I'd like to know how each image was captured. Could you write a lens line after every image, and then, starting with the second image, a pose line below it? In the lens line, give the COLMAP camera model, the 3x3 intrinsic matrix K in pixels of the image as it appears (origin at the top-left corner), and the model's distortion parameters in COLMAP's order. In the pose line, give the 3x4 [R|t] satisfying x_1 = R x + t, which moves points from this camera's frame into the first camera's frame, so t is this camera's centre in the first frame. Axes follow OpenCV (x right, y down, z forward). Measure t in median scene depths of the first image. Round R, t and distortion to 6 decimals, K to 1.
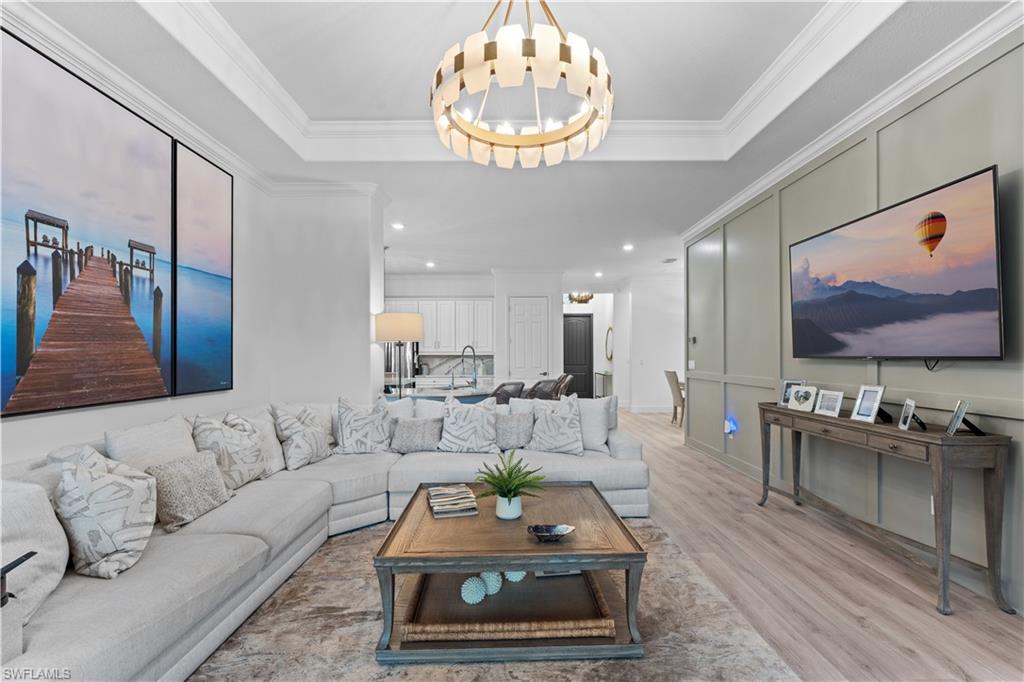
lens RADIAL K [[461.0, 0, 514.3], [0, 461.0, 351.2], [0, 0, 1]] dist [-0.008338, 0.003326]
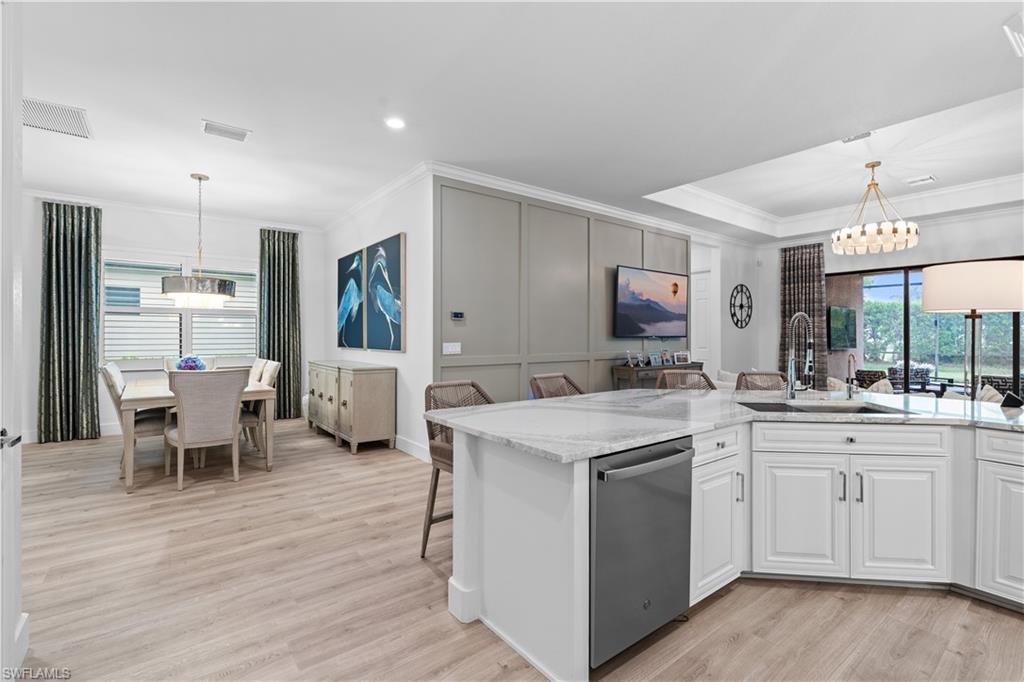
lens RADIAL K [[461.0, 0, 514.0], [0, 461.0, 336.3], [0, 0, 1]] dist [-0.008338, 0.003326]
pose [[-0.606382, 0.001272, 0.795172, -0.583807], [-0.005866, 0.999964, -0.006073, 0.031926], [-0.795152, -0.008347, -0.606353, 2.979294]]
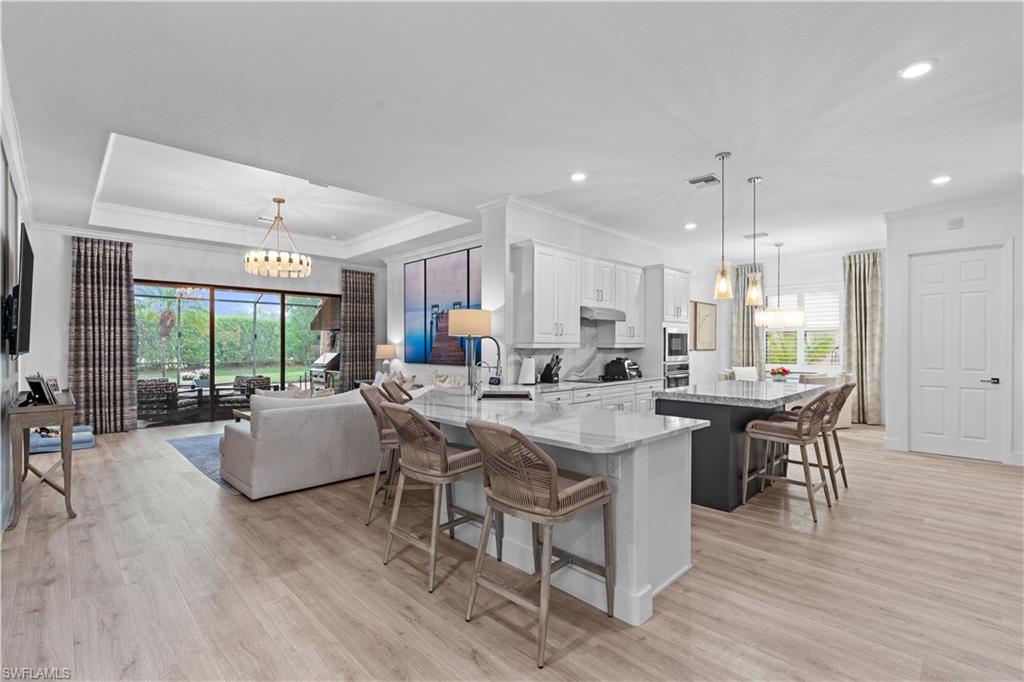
lens RADIAL K [[461.0, 0, 514.4], [0, 461.0, 345.9], [0, 0, 1]] dist [-0.008338, 0.003326]
pose [[-0.718535, 0.004293, -0.695477, 0.710120], [0.007547, 0.999970, -0.001625, 0.010304], [0.695449, -0.006416, -0.718546, 3.012276]]
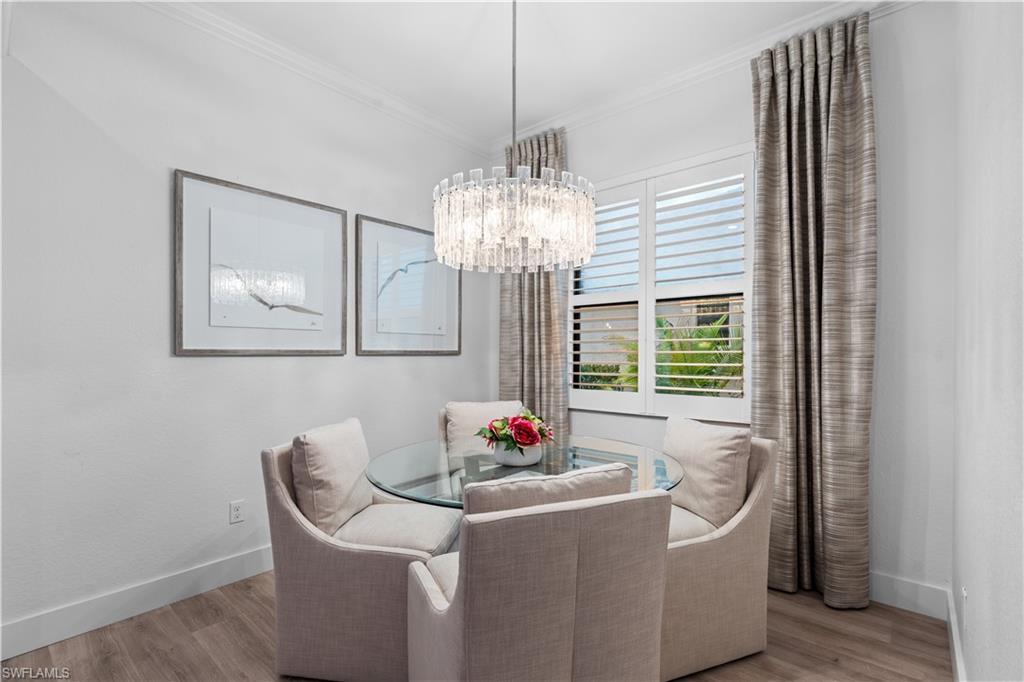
lens RADIAL K [[461.0, 0, 523.4], [0, 461.0, 354.1], [0, 0, 1]] dist [-0.008338, 0.003326]
pose [[-0.655868, 0.007702, -0.754837, -1.656212], [0.009021, 0.999957, 0.002364, 0.043943], [0.754822, -0.005259, -0.655908, 2.651289]]
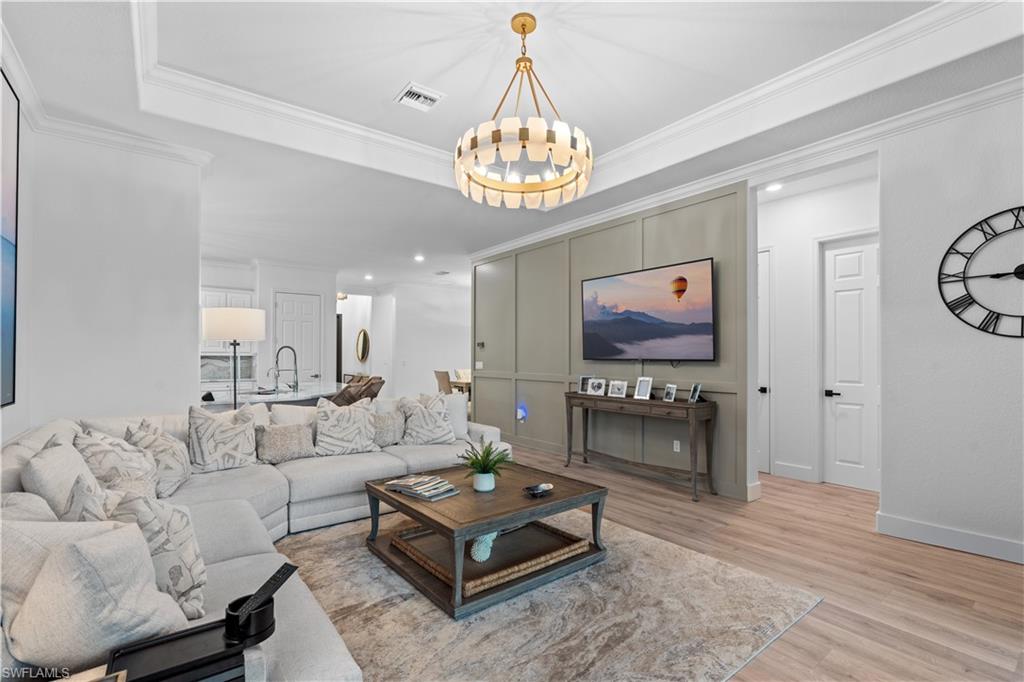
lens RADIAL K [[461.0, 0, 513.1], [0, 461.0, 349.9], [0, 0, 1]] dist [-0.008338, 0.003326]
pose [[0.801949, 0.014162, 0.597225, -0.557823], [-0.010334, 0.999898, -0.009835, 0.000436], [-0.597303, 0.001715, 0.802014, -0.019131]]
